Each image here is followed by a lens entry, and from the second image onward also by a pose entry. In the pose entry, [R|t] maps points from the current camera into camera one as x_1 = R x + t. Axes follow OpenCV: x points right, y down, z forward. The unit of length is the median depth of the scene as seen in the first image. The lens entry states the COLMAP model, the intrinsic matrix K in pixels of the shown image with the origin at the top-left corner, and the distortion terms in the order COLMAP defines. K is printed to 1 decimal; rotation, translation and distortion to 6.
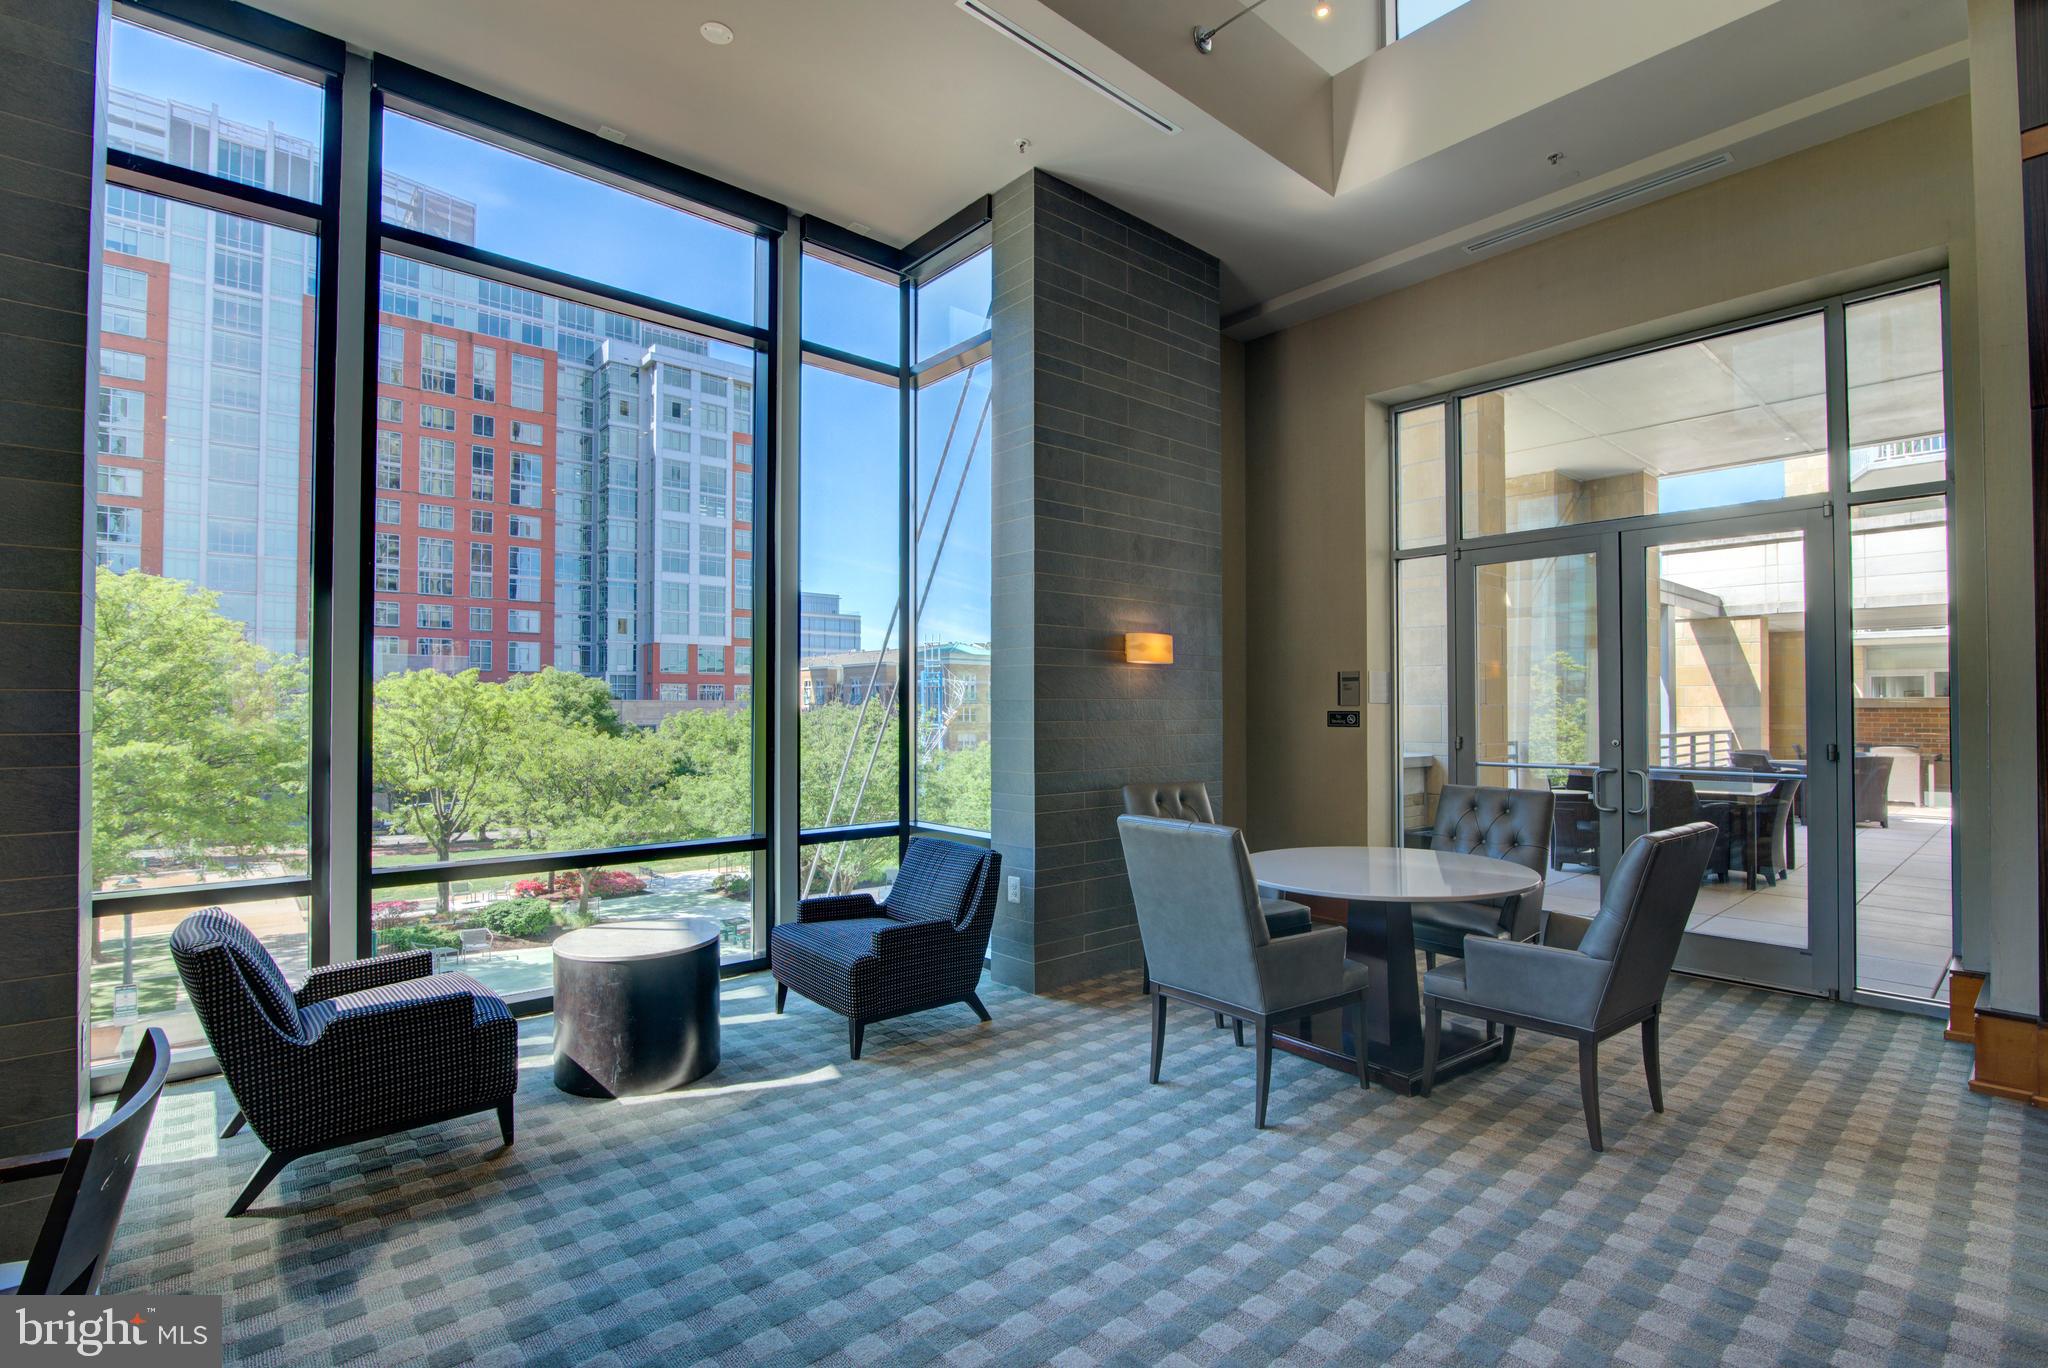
lens RADIAL K [[940.3, 0, 1021.2], [0, 940.3, 698.4], [0, 0, 1]] dist [-0.019045, 0.001039]
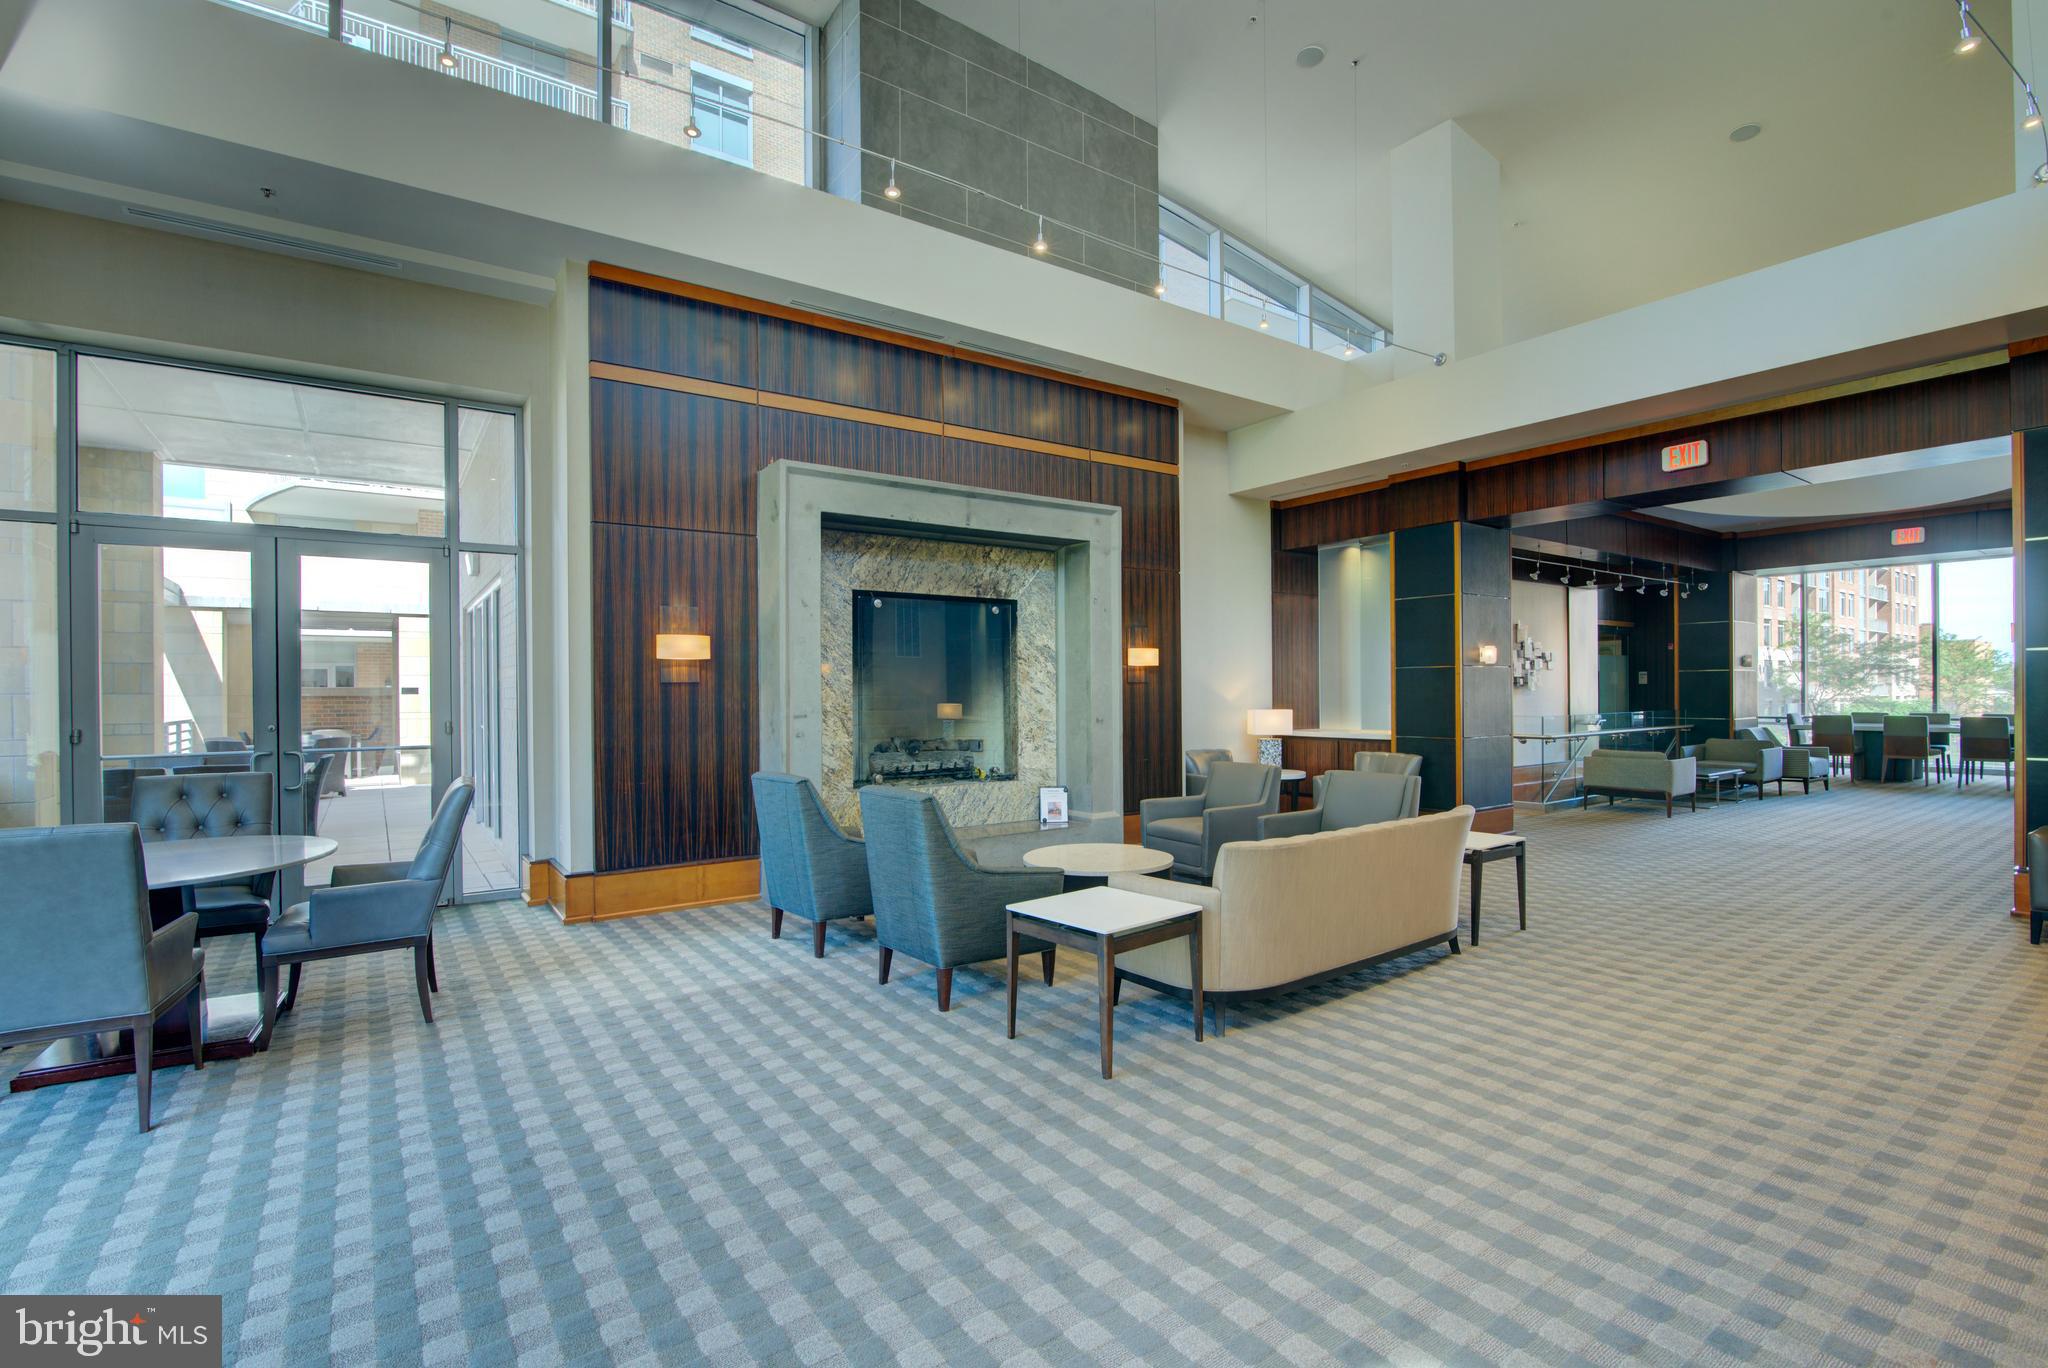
lens RADIAL K [[940.3, 0, 1047.3], [0, 940.3, 686.1], [0, 0, 1]] dist [-0.019045, 0.001039]
pose [[0.082338, 0.004522, 0.996594, -0.170980], [-0.001302, 0.999989, -0.004430, 0.000842], [-0.996604, -0.000933, 0.082343, -0.001152]]
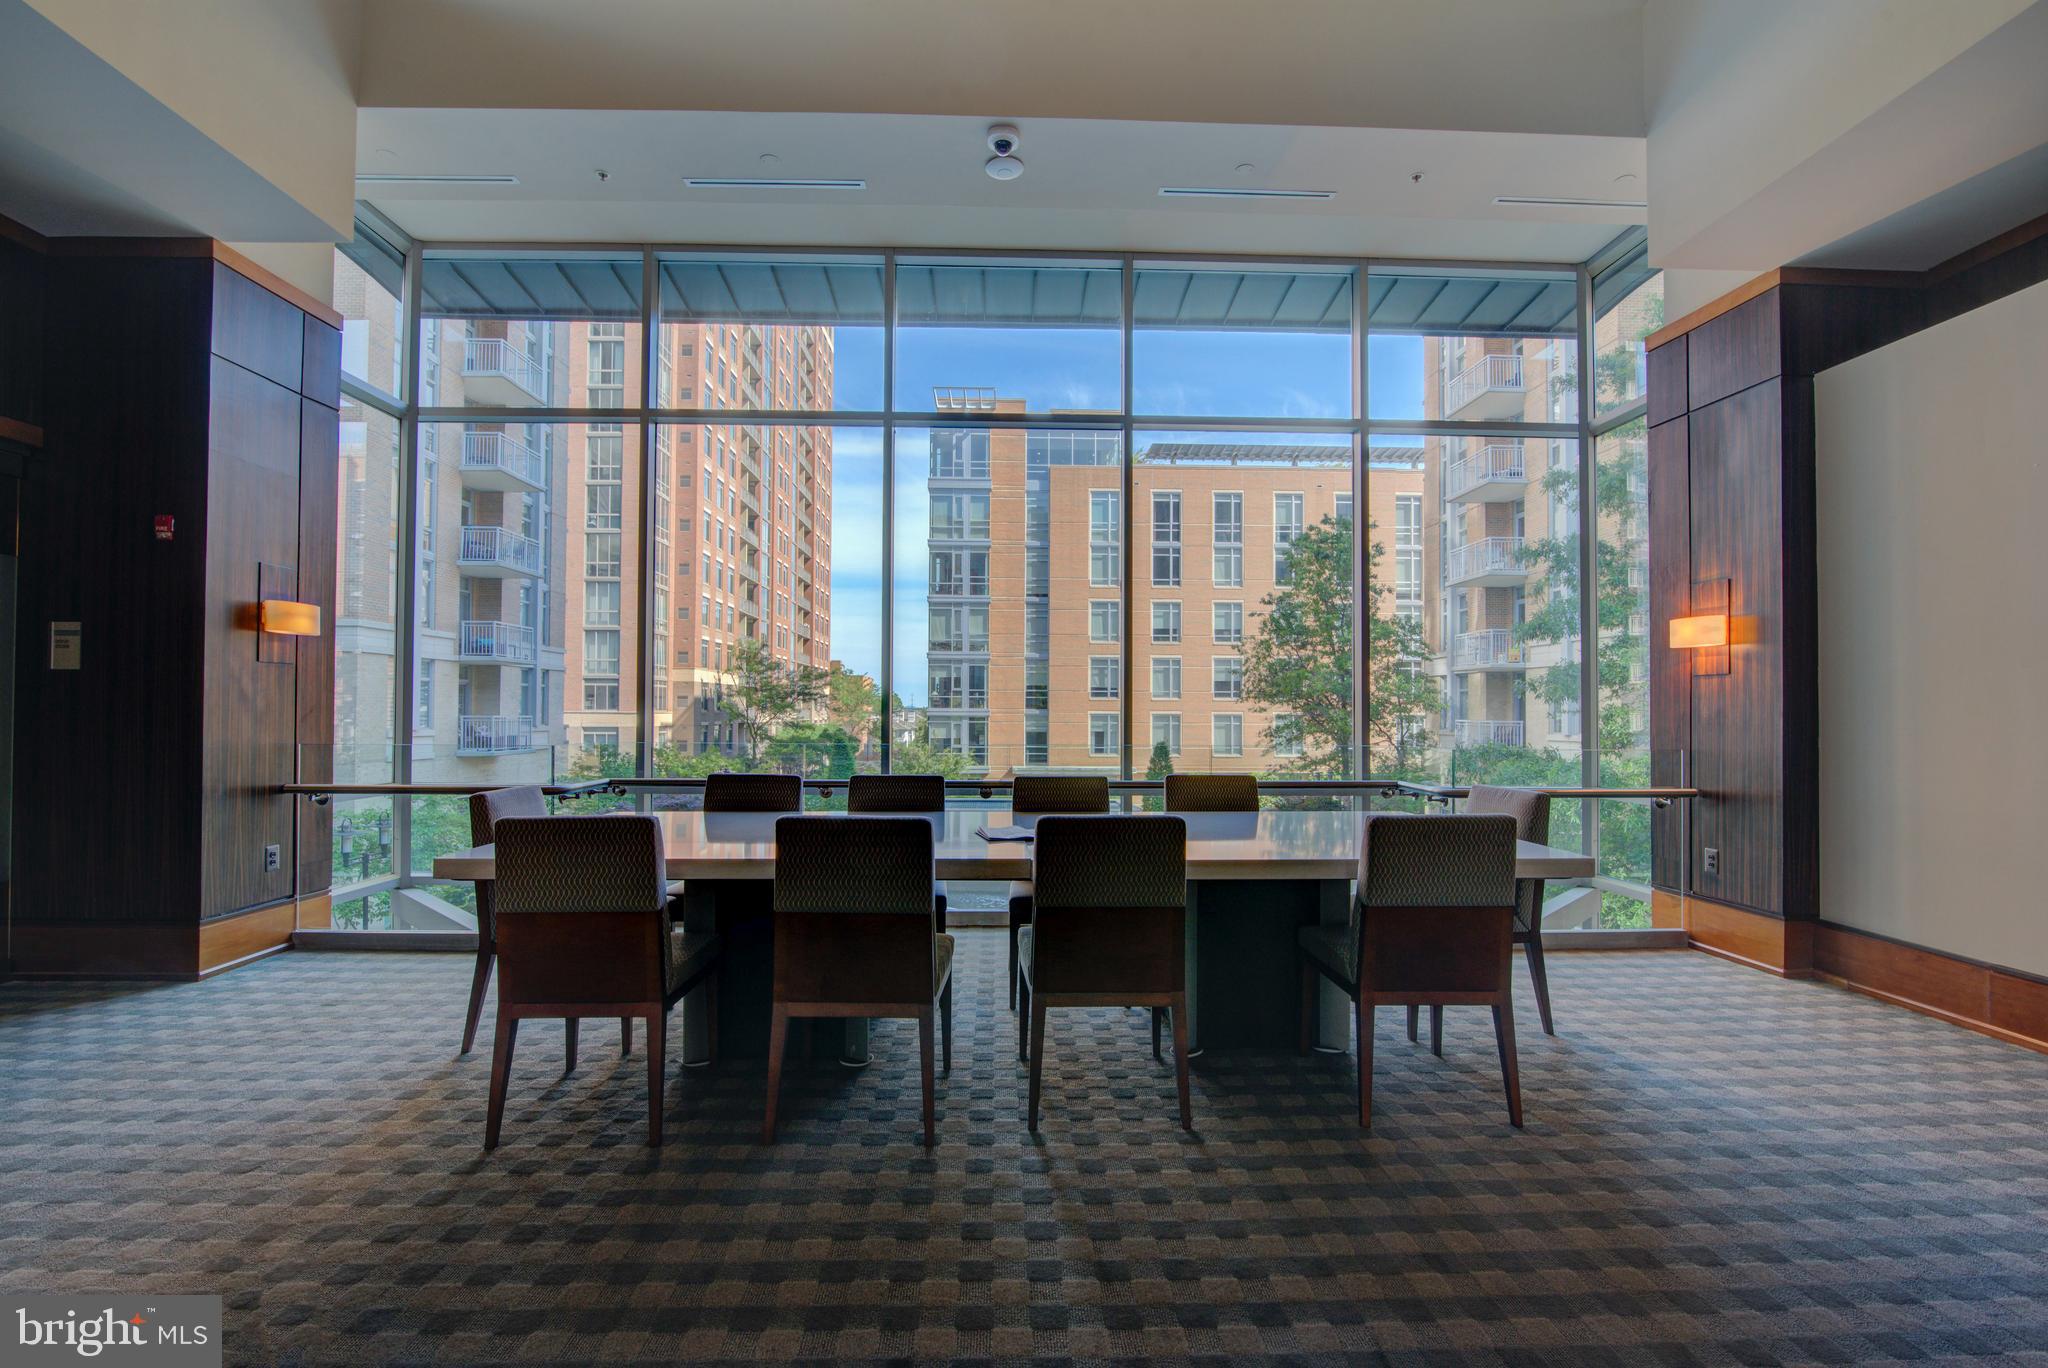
lens RADIAL K [[940.3, 0, 1010.6], [0, 940.3, 697.6], [0, 0, 1]] dist [-0.019045, 0.001039]
pose [[-0.761377, 0.005009, 0.648290, 0.884590], [-0.012361, 0.999676, -0.022241, 0.005532], [-0.648192, -0.024947, -0.761068, -0.815474]]
